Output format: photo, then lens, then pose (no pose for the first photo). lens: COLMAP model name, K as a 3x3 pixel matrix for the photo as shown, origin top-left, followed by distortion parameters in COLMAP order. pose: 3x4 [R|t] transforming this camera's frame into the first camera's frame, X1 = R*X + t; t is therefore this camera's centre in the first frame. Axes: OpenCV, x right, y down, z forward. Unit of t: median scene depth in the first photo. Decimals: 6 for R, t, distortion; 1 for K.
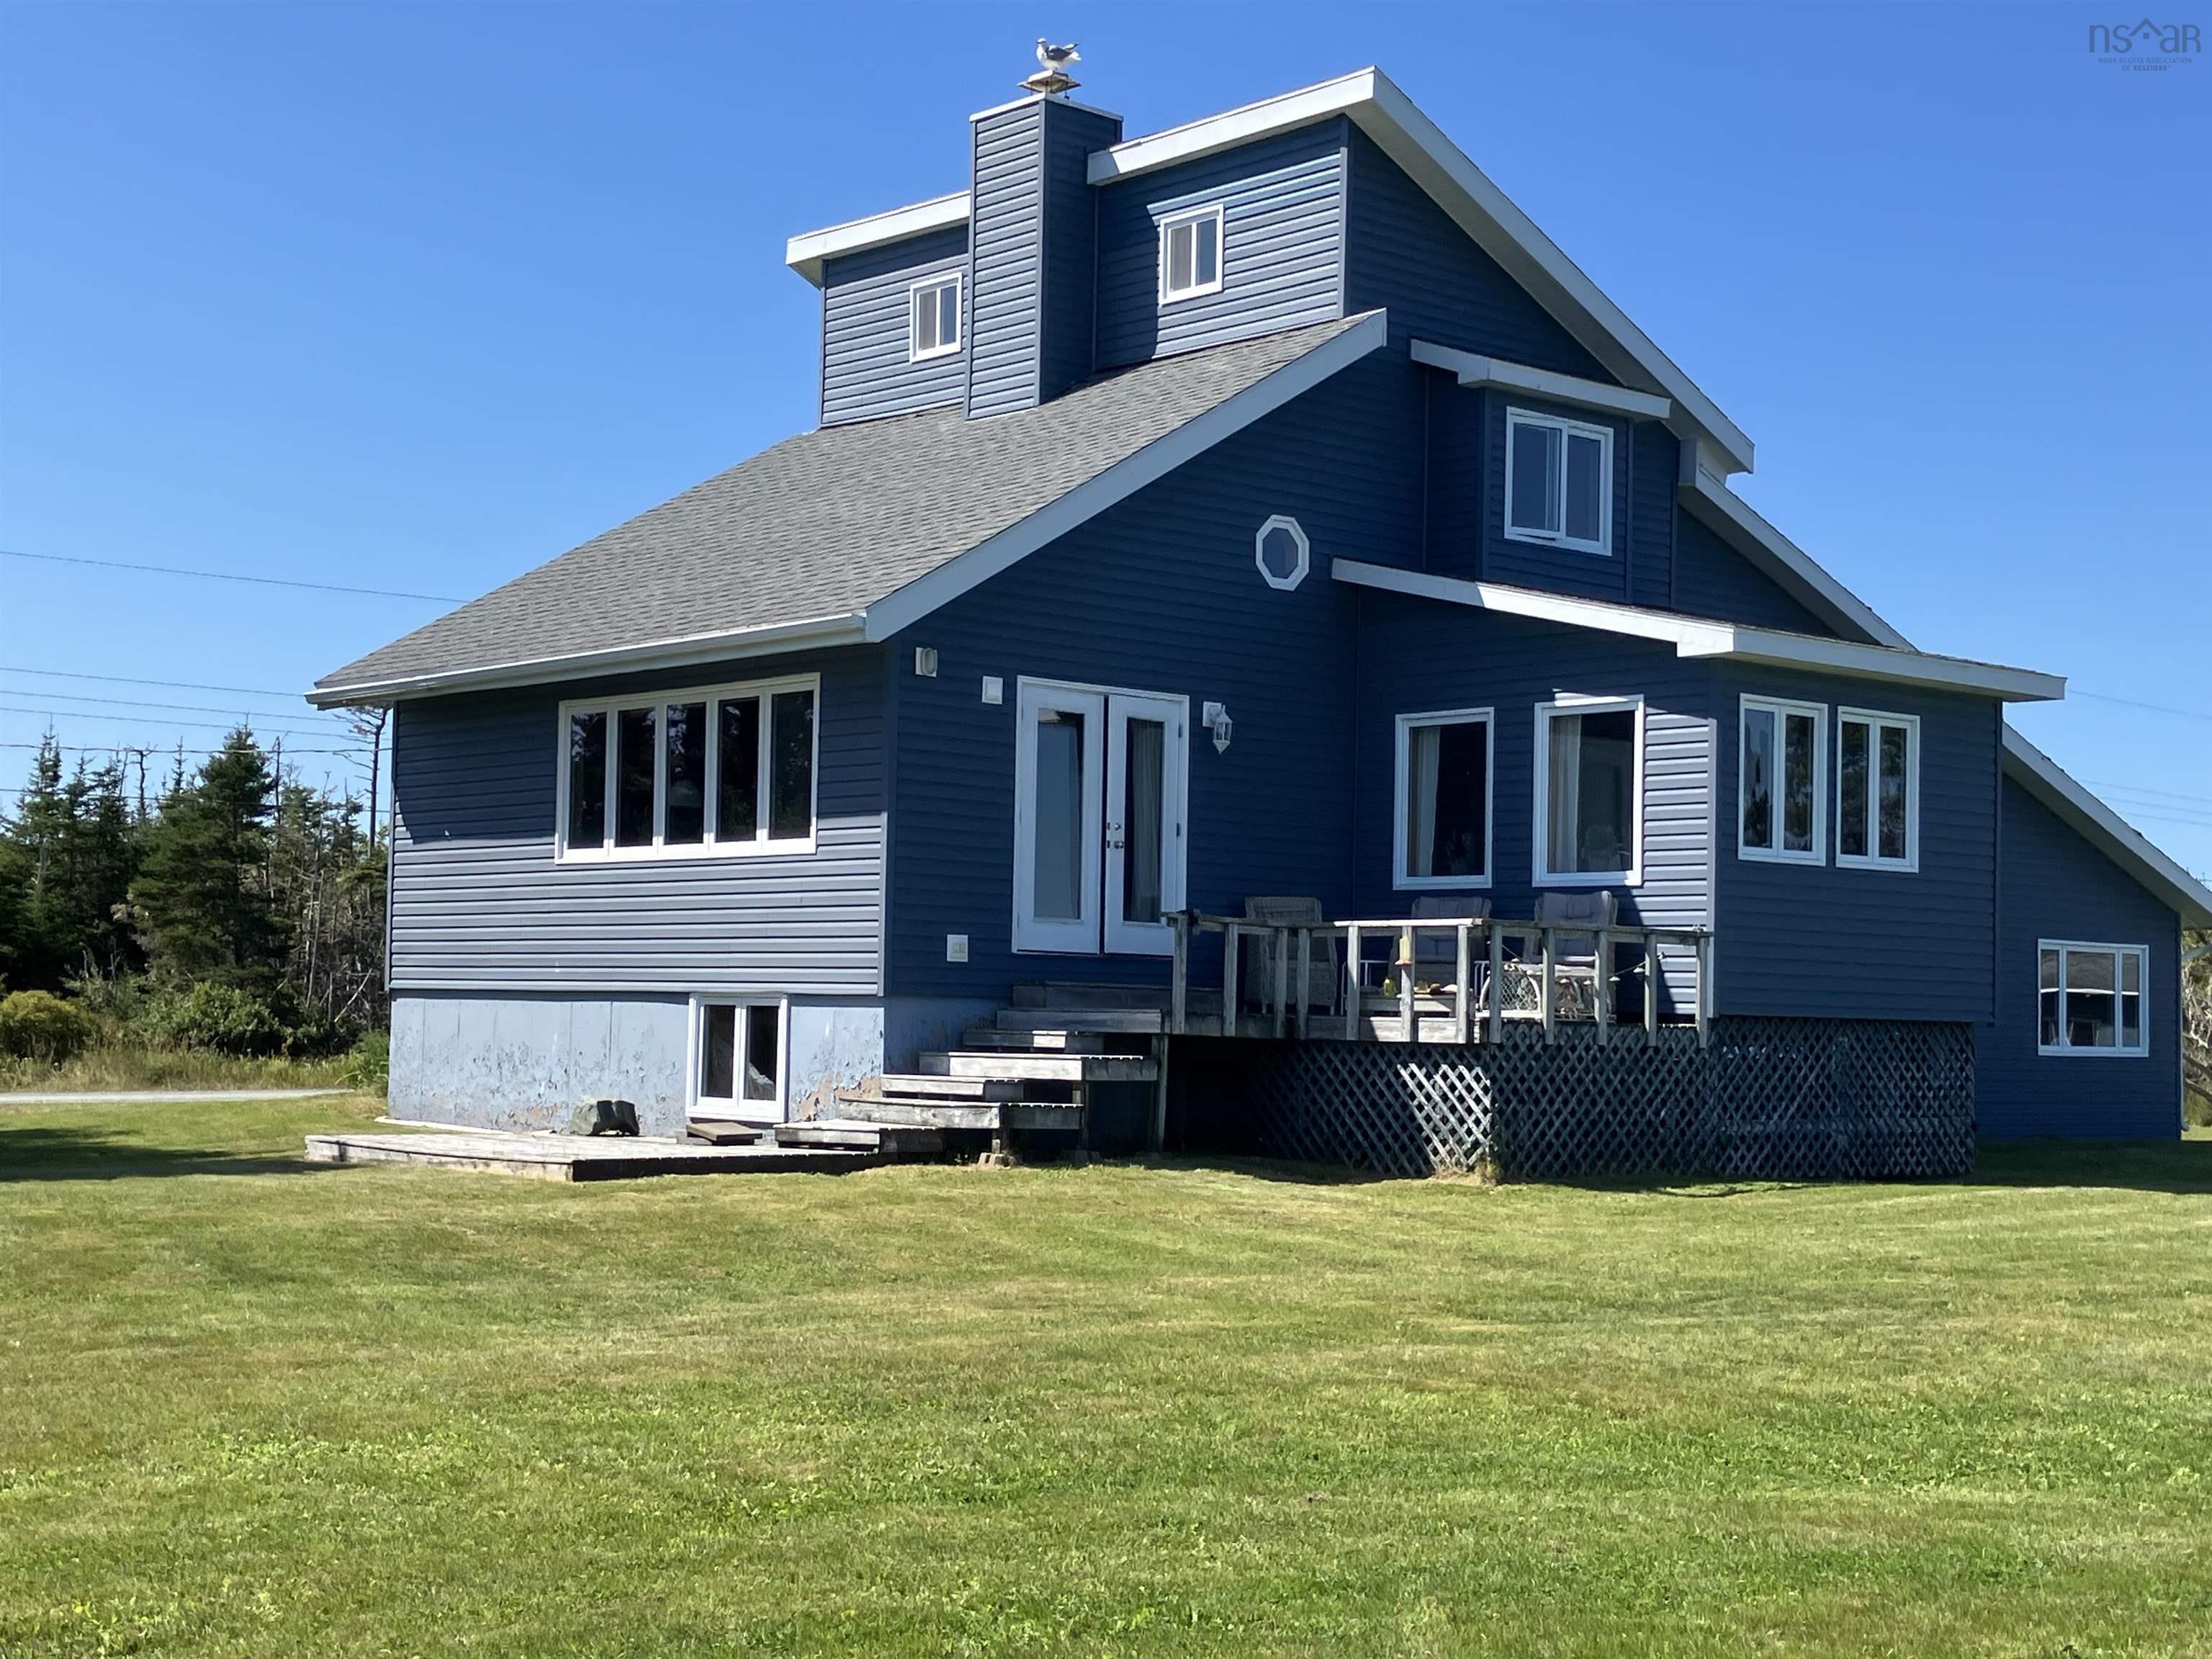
lens RADIAL K [[3134.8, 0, 1106.0], [0, 3134.8, 829.5], [0, 0, 1]] dist [0.005914, -0.017059]
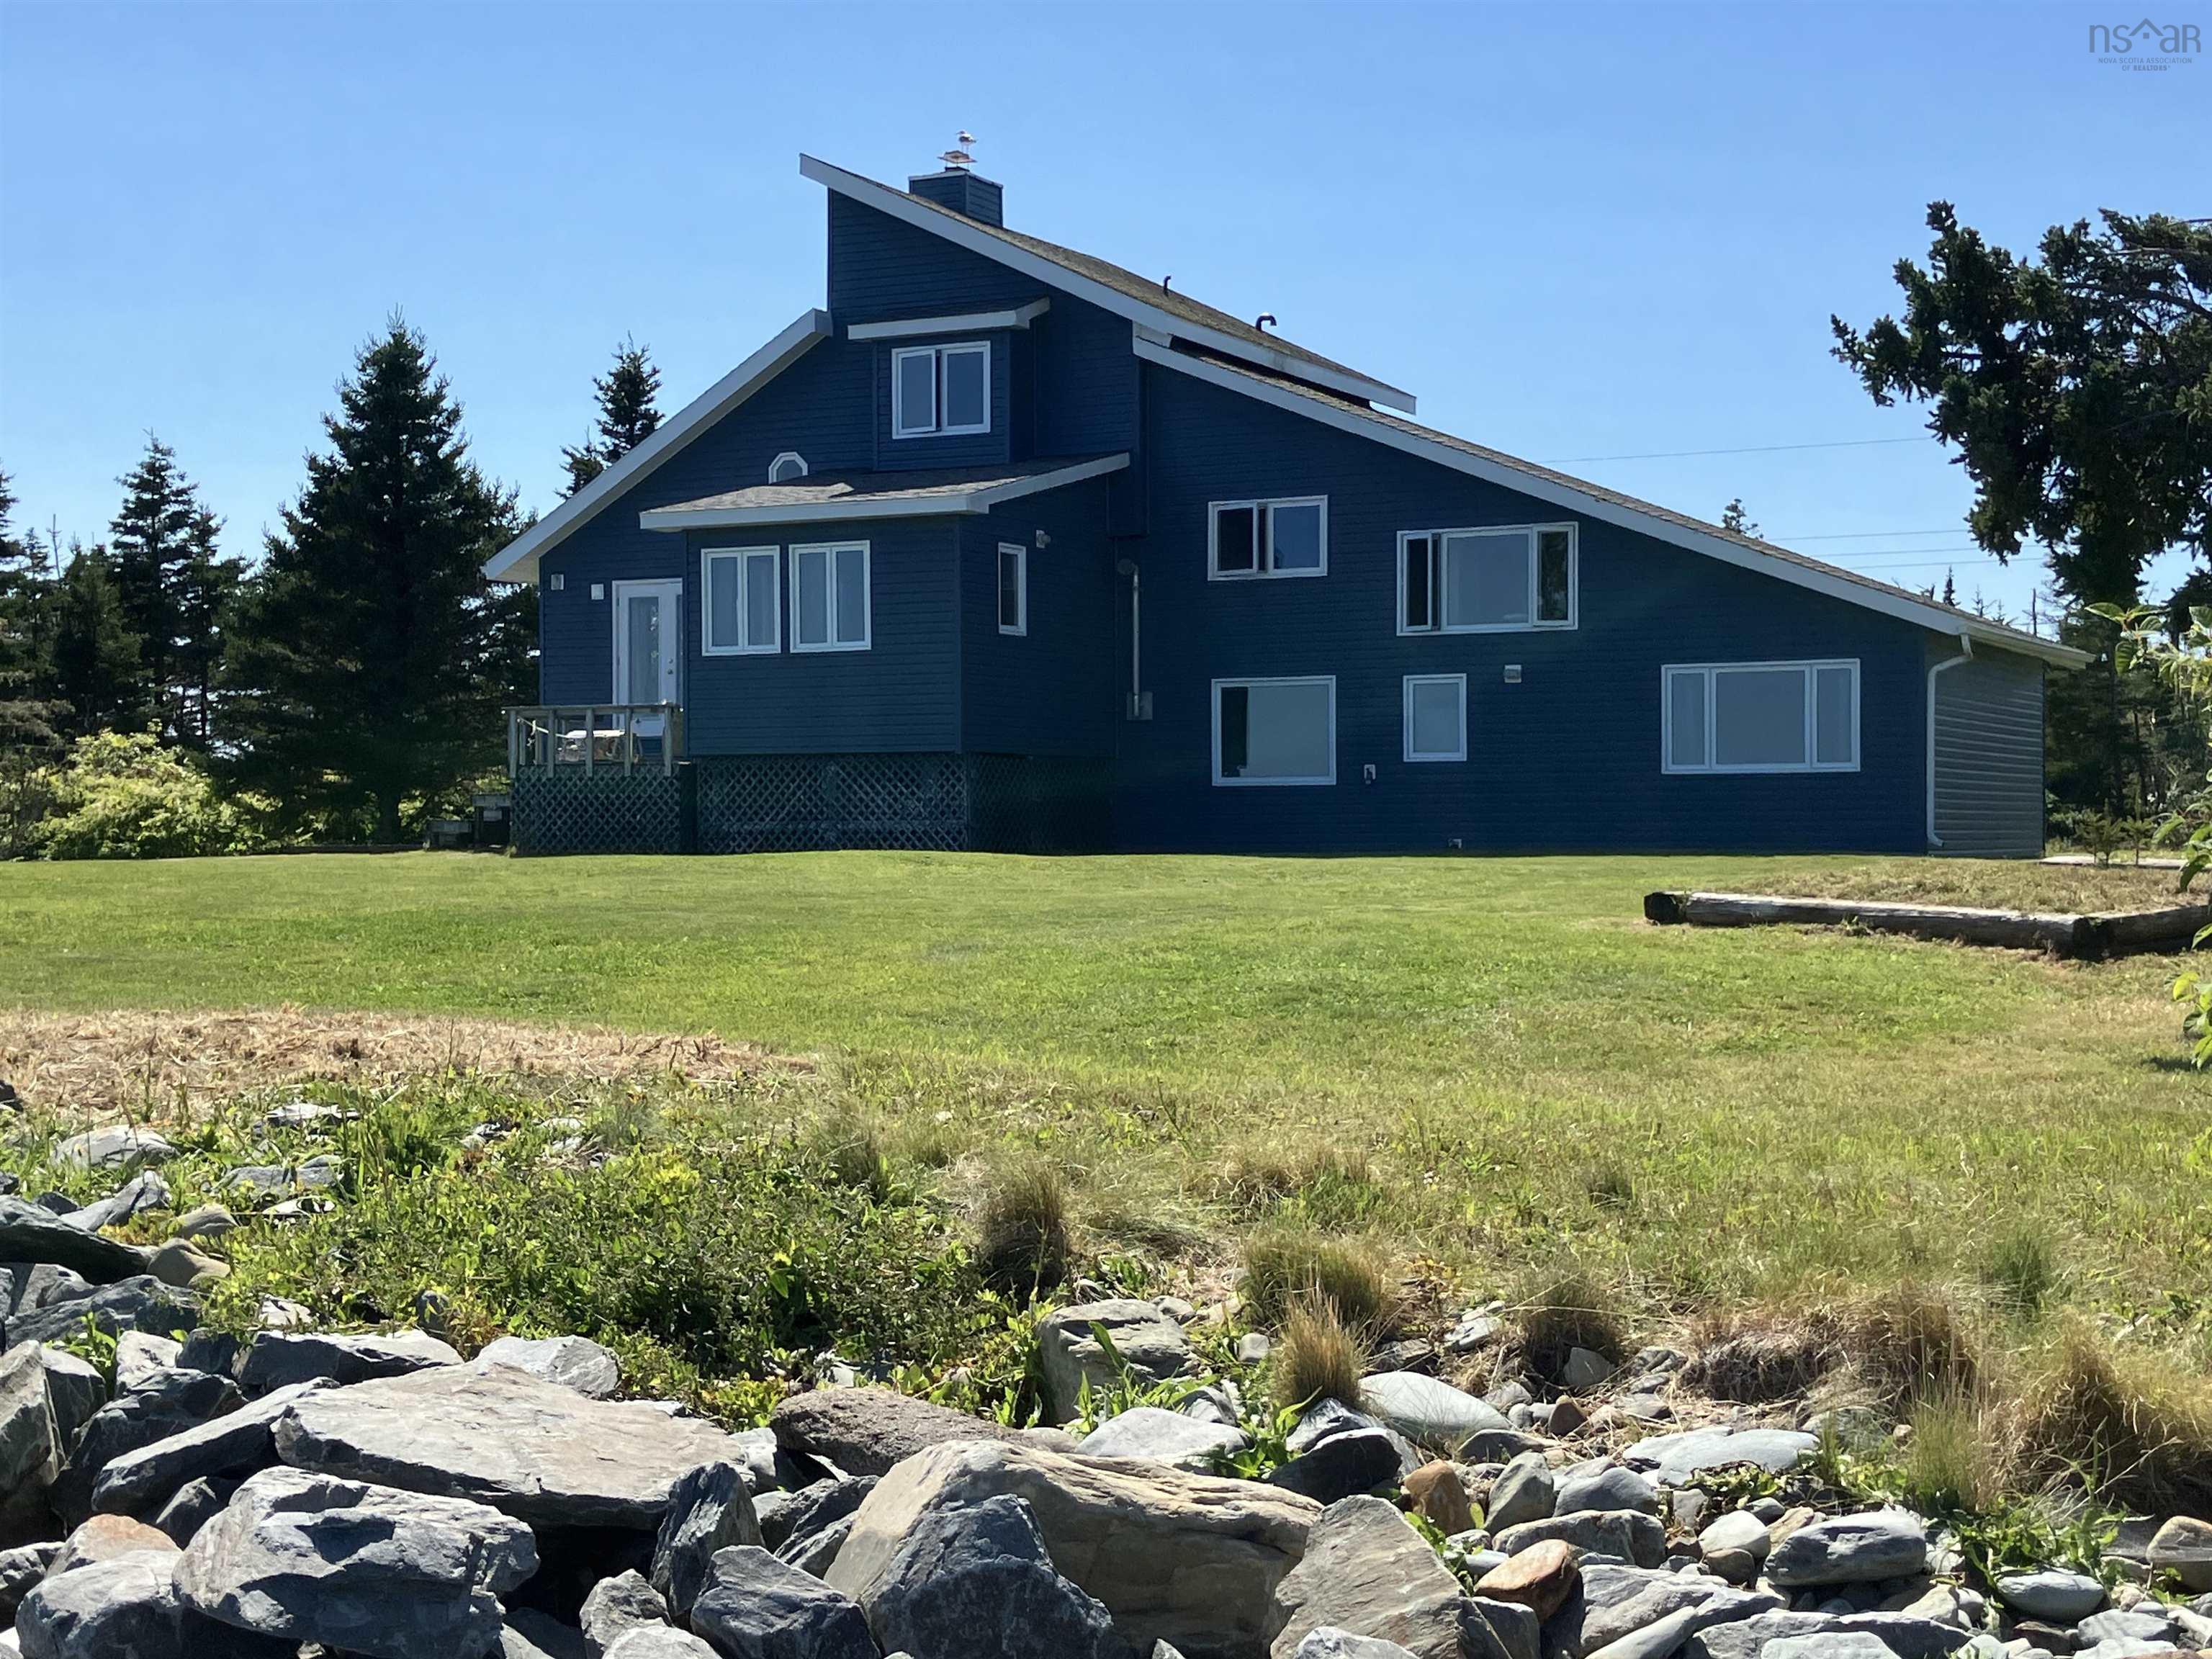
lens RADIAL K [[3077.9, 0, 1106.0], [0, 3077.9, 829.5], [0, 0, 1]] dist [0.123602, -0.033340]
pose [[0.386305, -0.021335, -0.922124, 1.660086], [0.069493, 0.997564, 0.006032, 0.098473], [0.919749, -0.066411, 0.386847, 0.564384]]
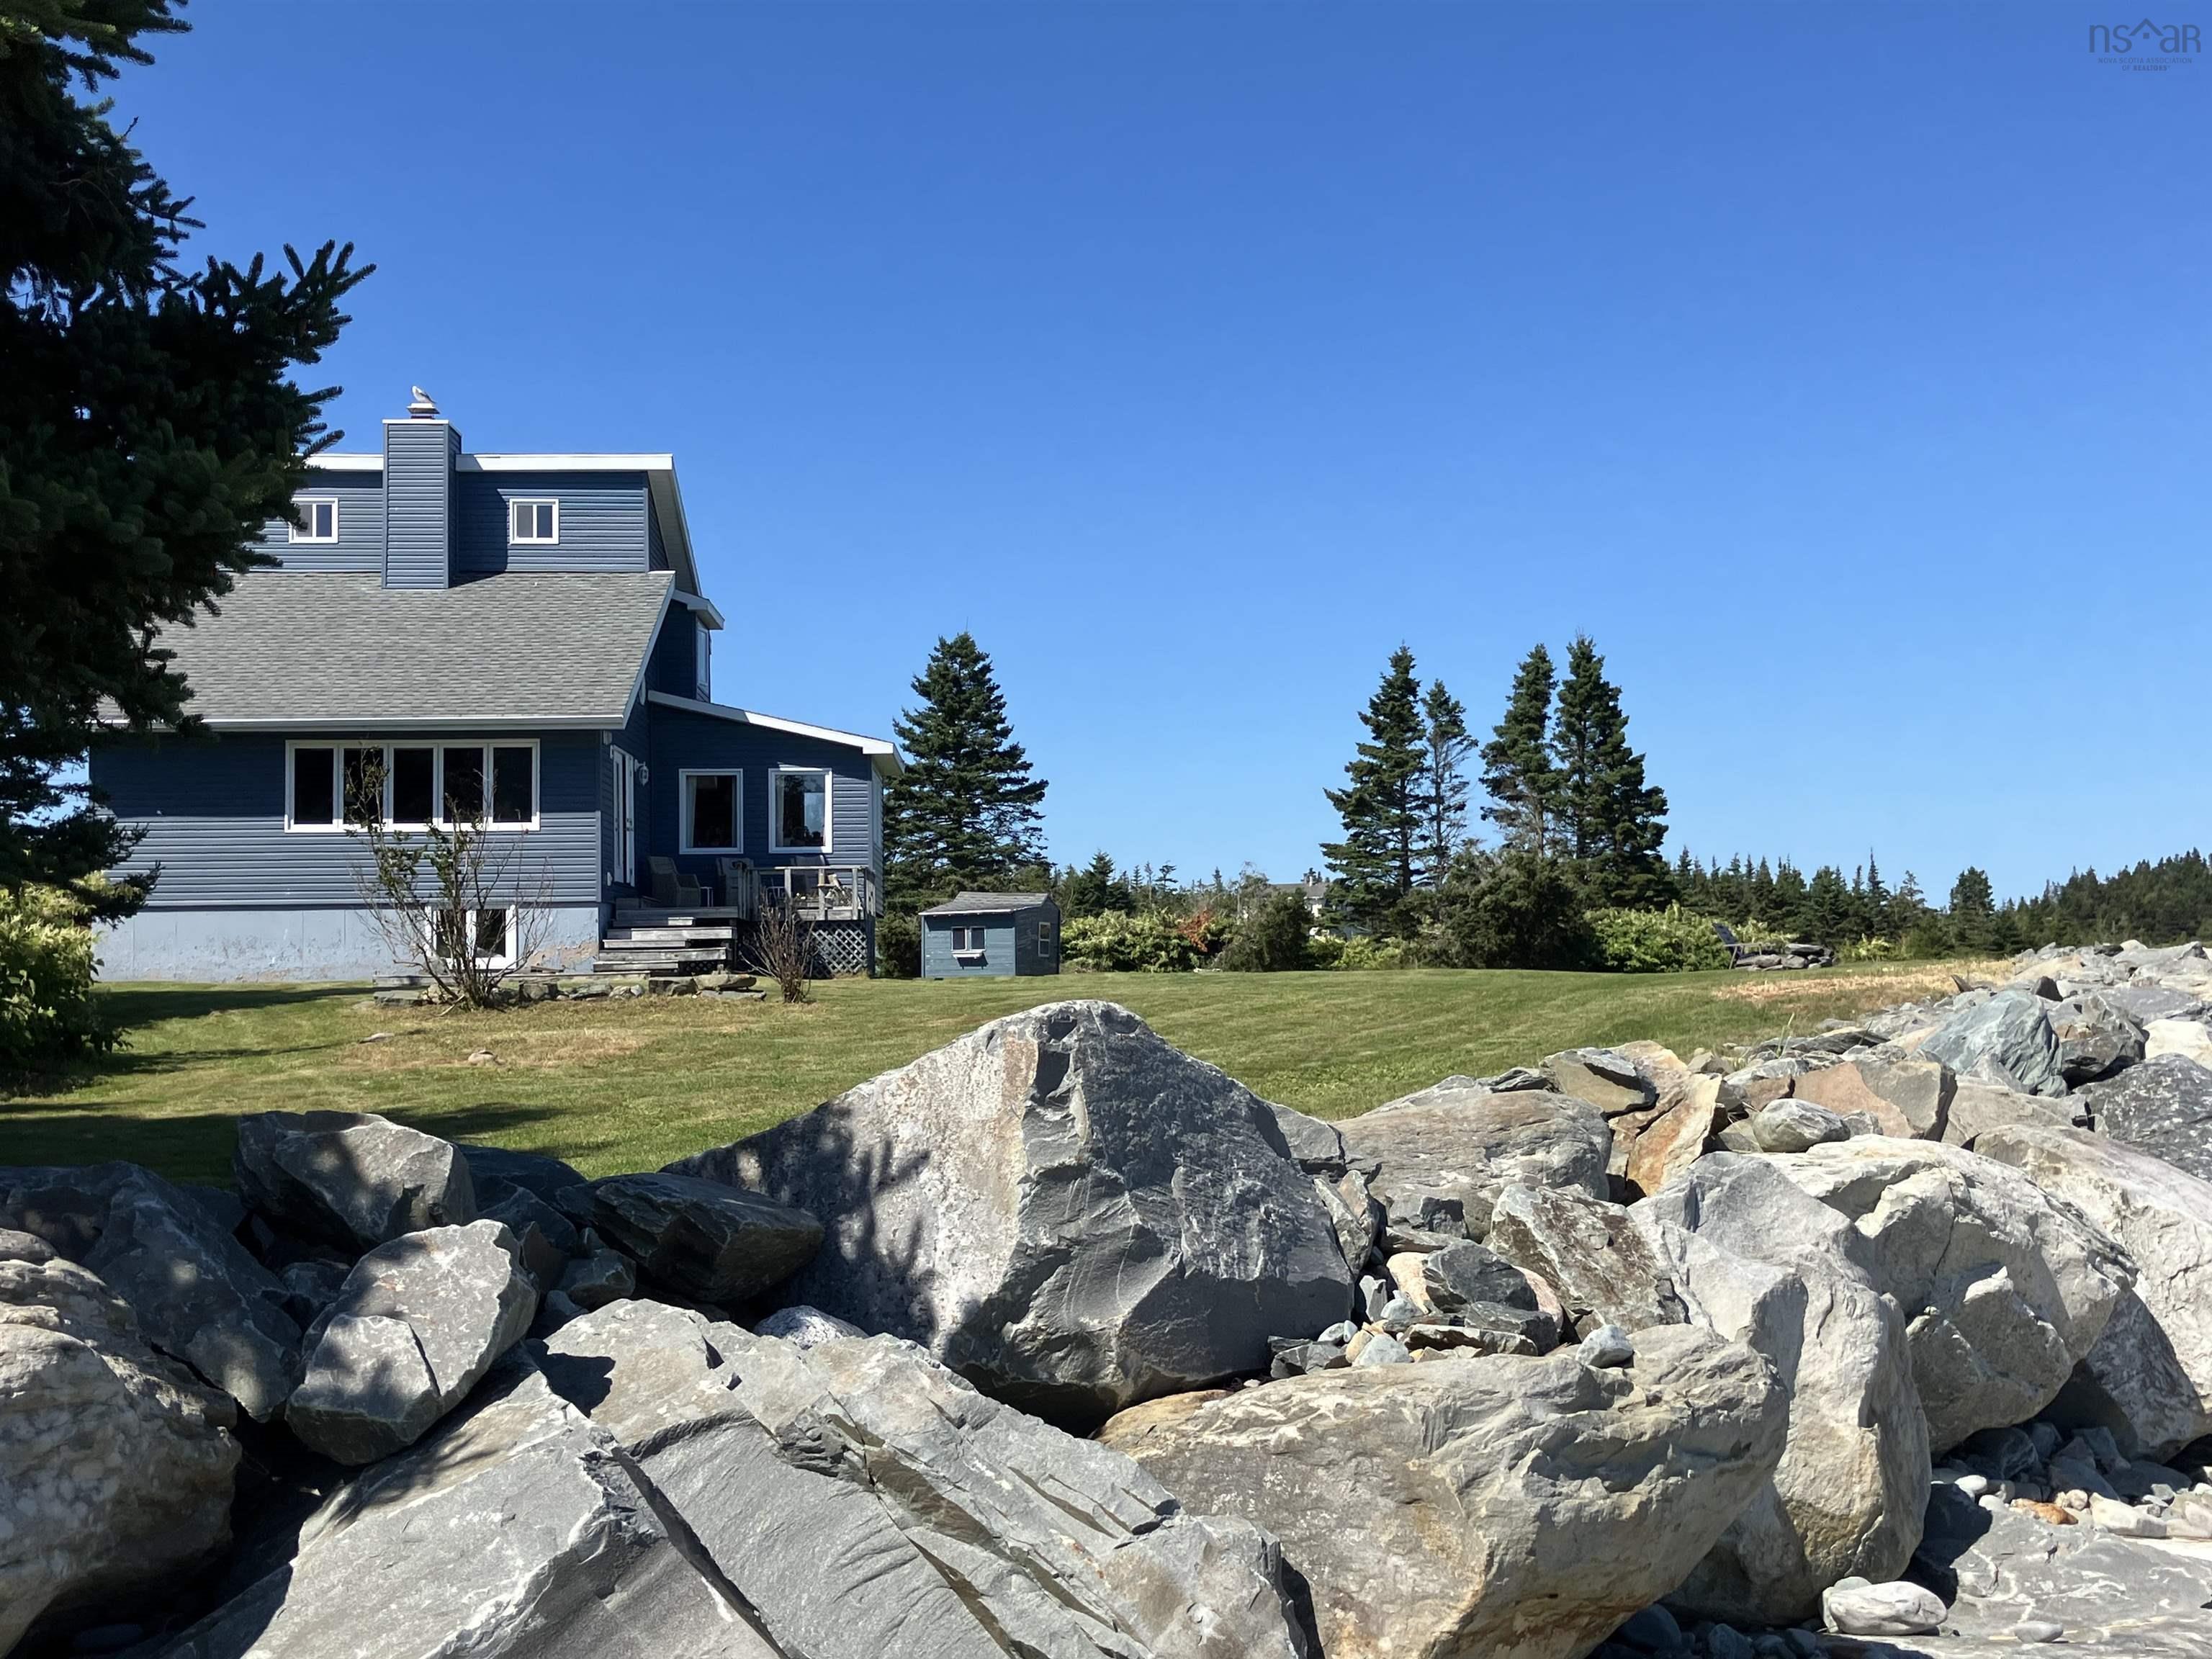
lens RADIAL K [[2380.2, 0, 1106.0], [0, 2380.2, 829.5], [0, 0, 1]] dist [0.000675, 0.001055]
pose [[0.555008, 0.019853, 0.831608, -1.362262], [-0.027361, 0.999610, -0.005603, 0.006366], [-0.831395, -0.019644, 0.555335, -0.149210]]
